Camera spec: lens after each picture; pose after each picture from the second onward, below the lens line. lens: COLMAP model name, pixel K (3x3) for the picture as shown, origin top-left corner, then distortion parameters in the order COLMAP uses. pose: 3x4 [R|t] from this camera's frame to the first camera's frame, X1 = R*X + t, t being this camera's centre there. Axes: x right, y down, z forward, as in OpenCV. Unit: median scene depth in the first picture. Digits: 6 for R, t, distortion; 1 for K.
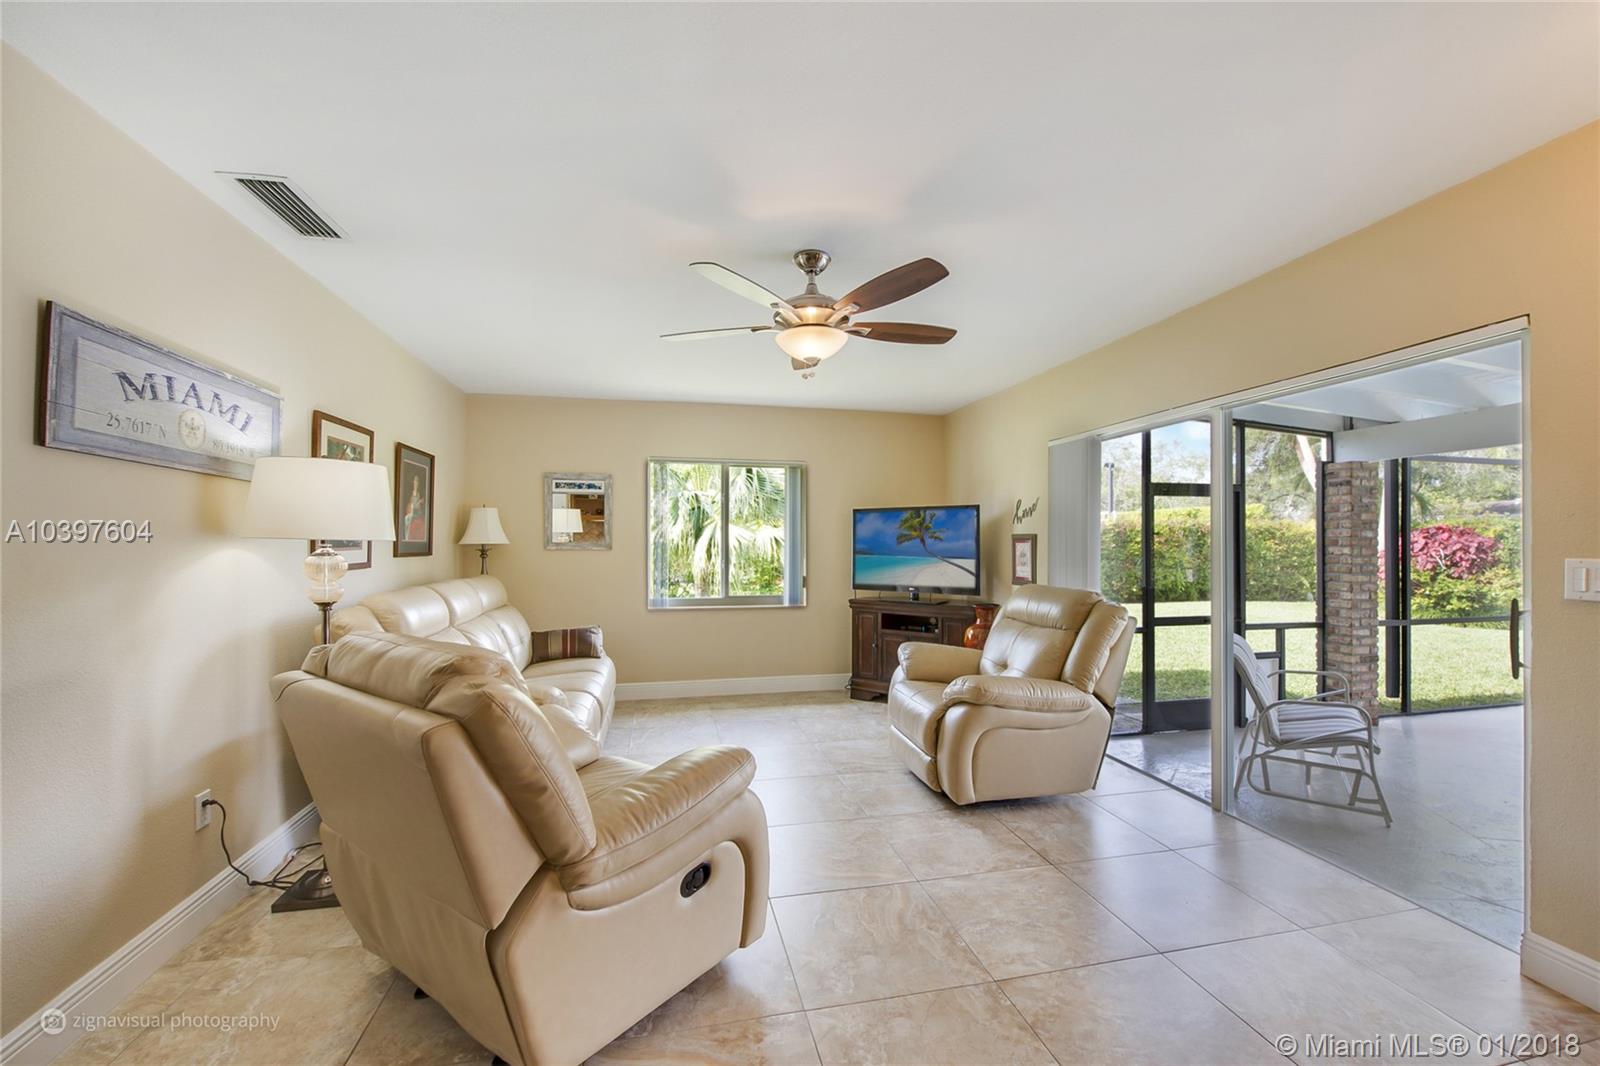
lens RADIAL K [[646.4, 0, 802.0], [0, 646.4, 532.8], [0, 0, 1]] dist [0.002067, -0.000565]
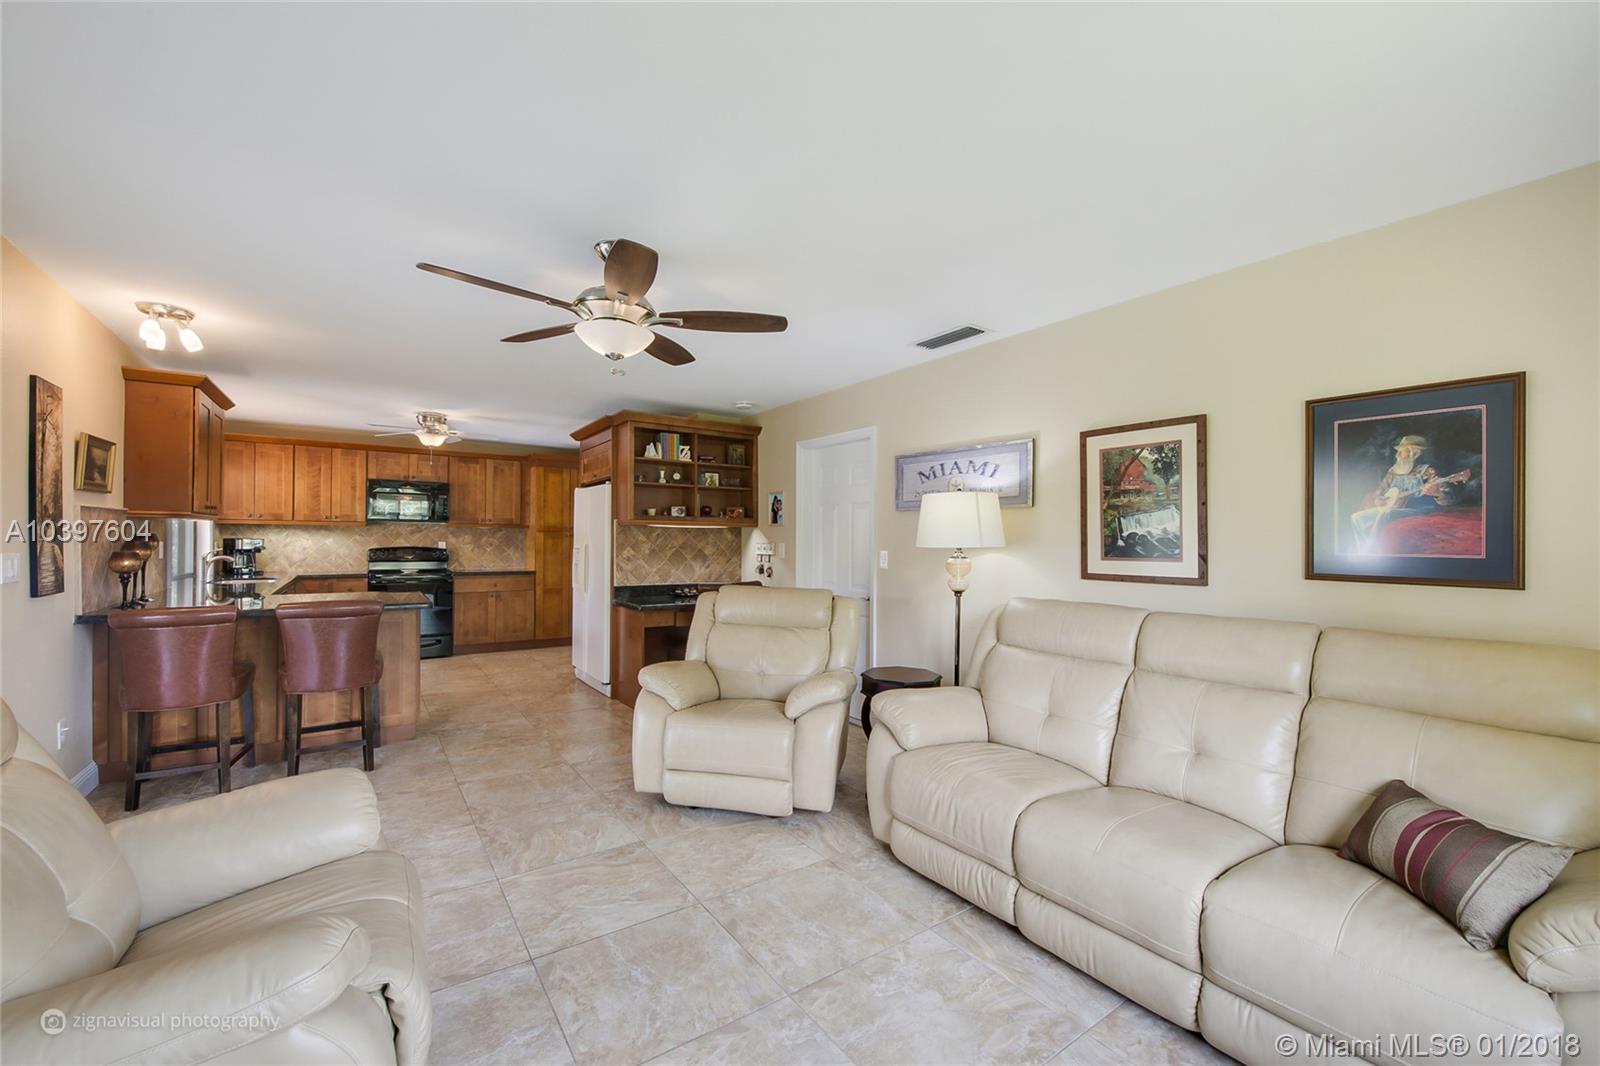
lens RADIAL K [[646.4, 0, 793.9], [0, 646.4, 533.6], [0, 0, 1]] dist [0.002067, -0.000565]
pose [[-0.930894, -0.017120, -0.364889, 0.146949], [-0.009502, 0.999698, -0.022662, 0.019421], [0.365167, -0.017629, -0.930775, 2.465280]]
